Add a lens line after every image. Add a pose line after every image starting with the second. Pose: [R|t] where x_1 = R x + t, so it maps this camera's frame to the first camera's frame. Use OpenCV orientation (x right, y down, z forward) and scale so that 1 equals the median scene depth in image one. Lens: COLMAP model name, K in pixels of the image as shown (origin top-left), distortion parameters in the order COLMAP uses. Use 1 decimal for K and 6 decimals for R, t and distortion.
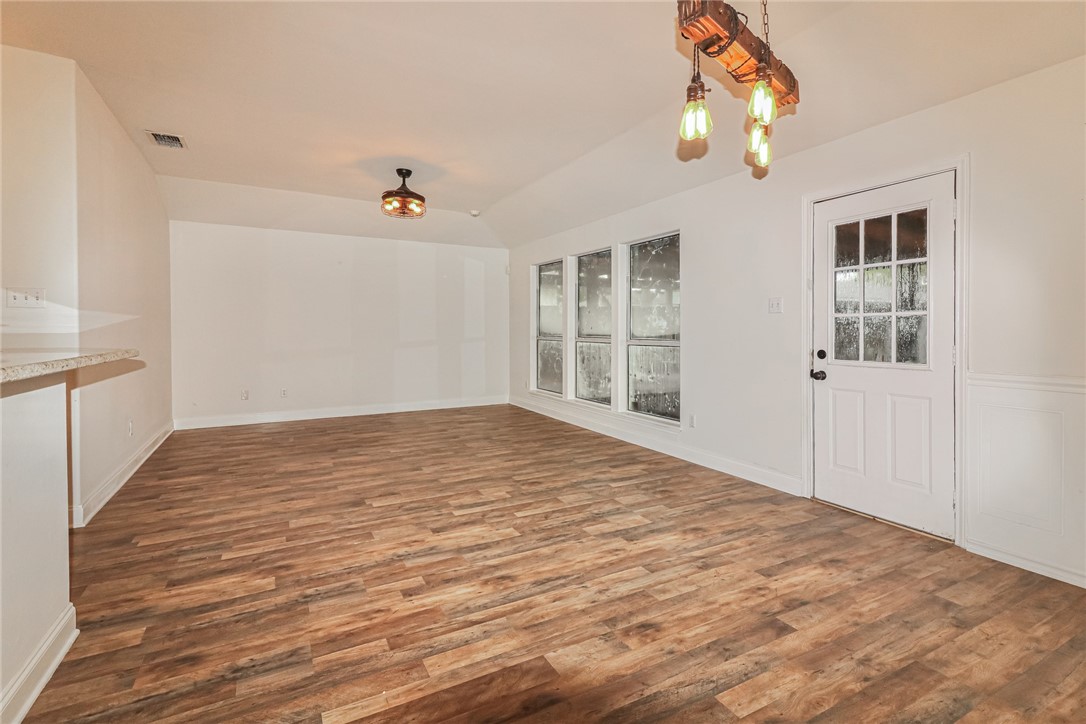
lens RADIAL K [[507.8, 0, 547.3], [0, 507.8, 334.5], [0, 0, 1]] dist [0.000777, -0.000024]
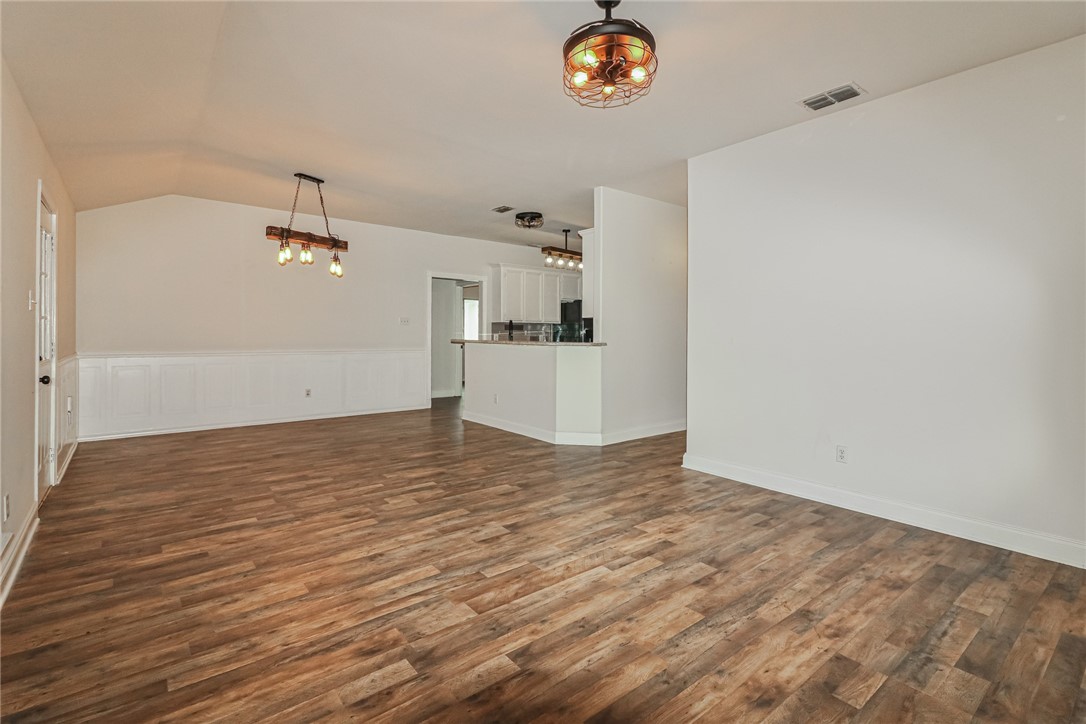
lens RADIAL K [[507.8, 0, 547.3], [0, 507.8, 334.5], [0, 0, 1]] dist [0.000777, -0.000024]
pose [[-0.983890, -0.014866, -0.178159, -0.205060], [-0.015369, 0.999881, 0.001442, -0.013100], [0.178116, 0.004156, -0.984001, 2.038799]]
